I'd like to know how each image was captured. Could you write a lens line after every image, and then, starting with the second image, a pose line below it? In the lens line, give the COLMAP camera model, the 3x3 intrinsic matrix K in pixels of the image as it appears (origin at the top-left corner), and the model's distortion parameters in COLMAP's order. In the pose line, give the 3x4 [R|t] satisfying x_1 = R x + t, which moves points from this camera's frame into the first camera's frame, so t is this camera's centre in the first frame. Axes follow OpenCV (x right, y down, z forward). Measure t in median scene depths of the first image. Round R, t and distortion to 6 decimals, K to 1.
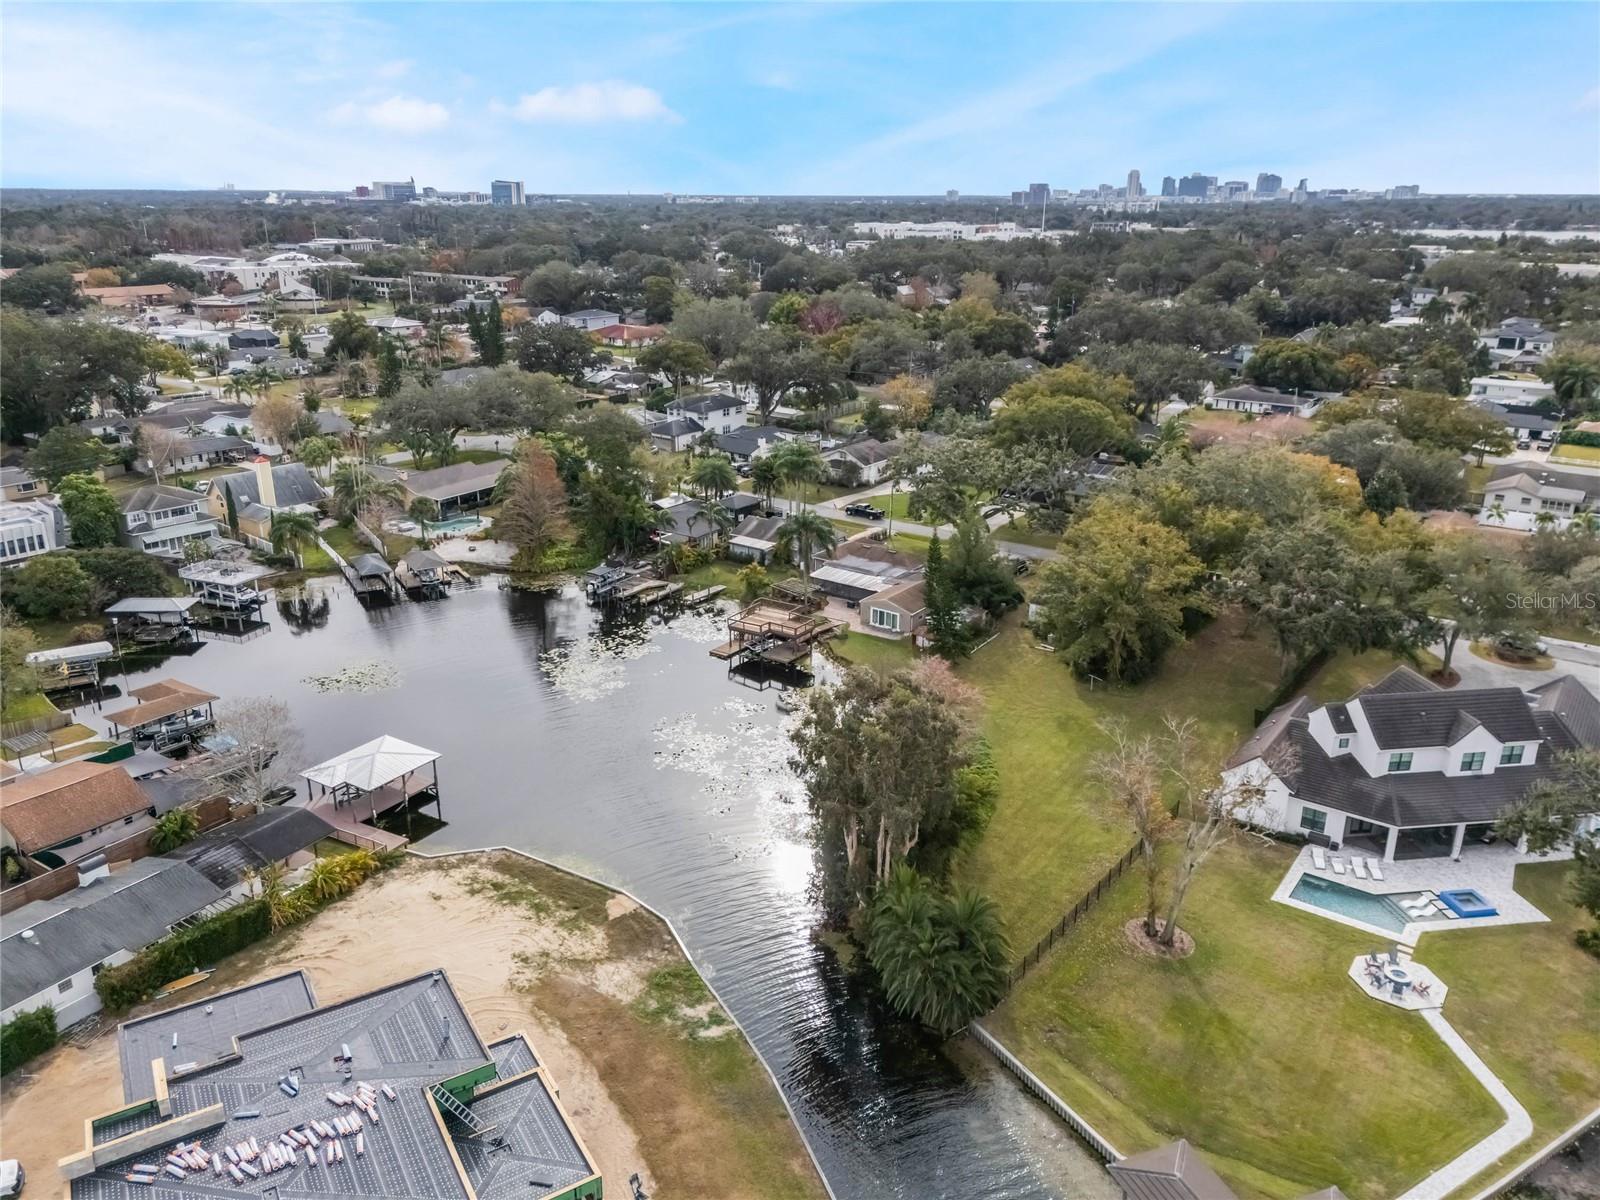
lens RADIAL K [[1164.9, 0, 798.9], [0, 1164.9, 581.9], [0, 0, 1]] dist [0.077960, -0.067384]
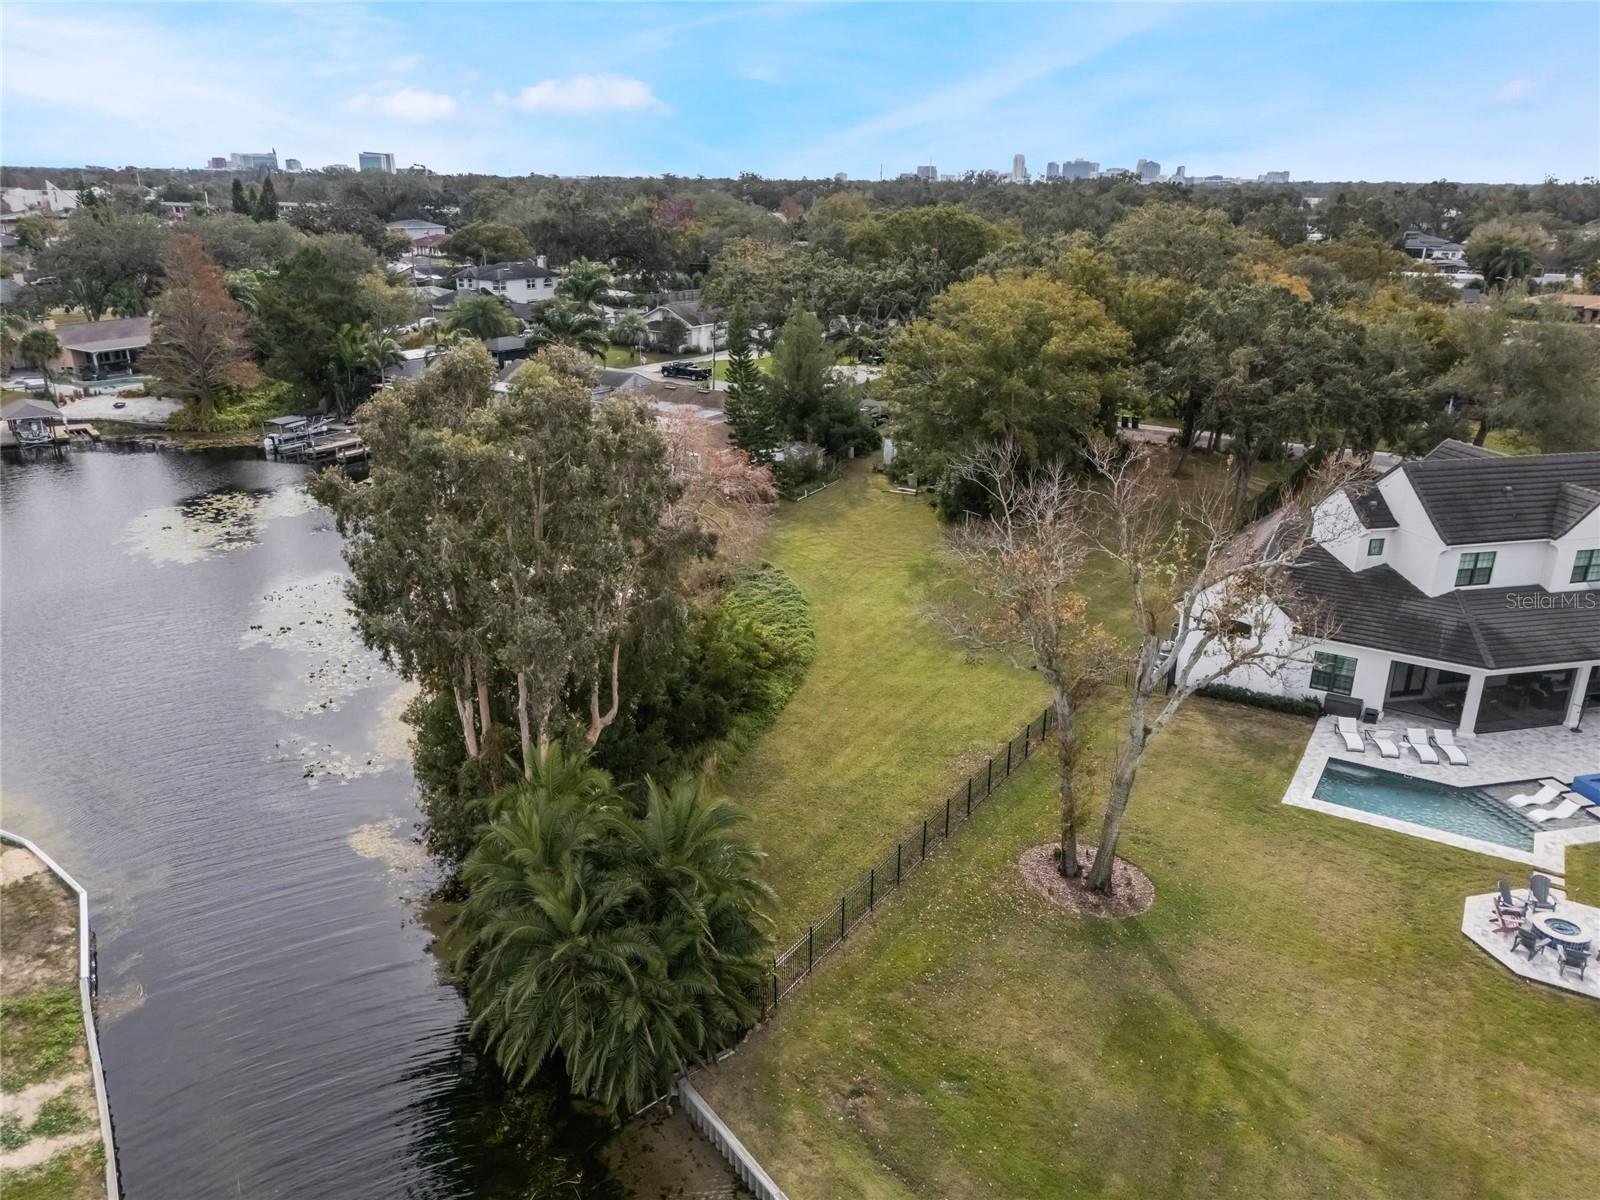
lens RADIAL K [[1185.4, 0, 792.0], [0, 1185.4, 568.6], [0, 0, 1]] dist [0.087845, -0.092391]
pose [[0.996354, -0.020971, 0.082695, 0.126587], [0.020748, 0.999778, 0.003547, 0.147757], [-0.082752, -0.001818, 0.996569, 0.448951]]
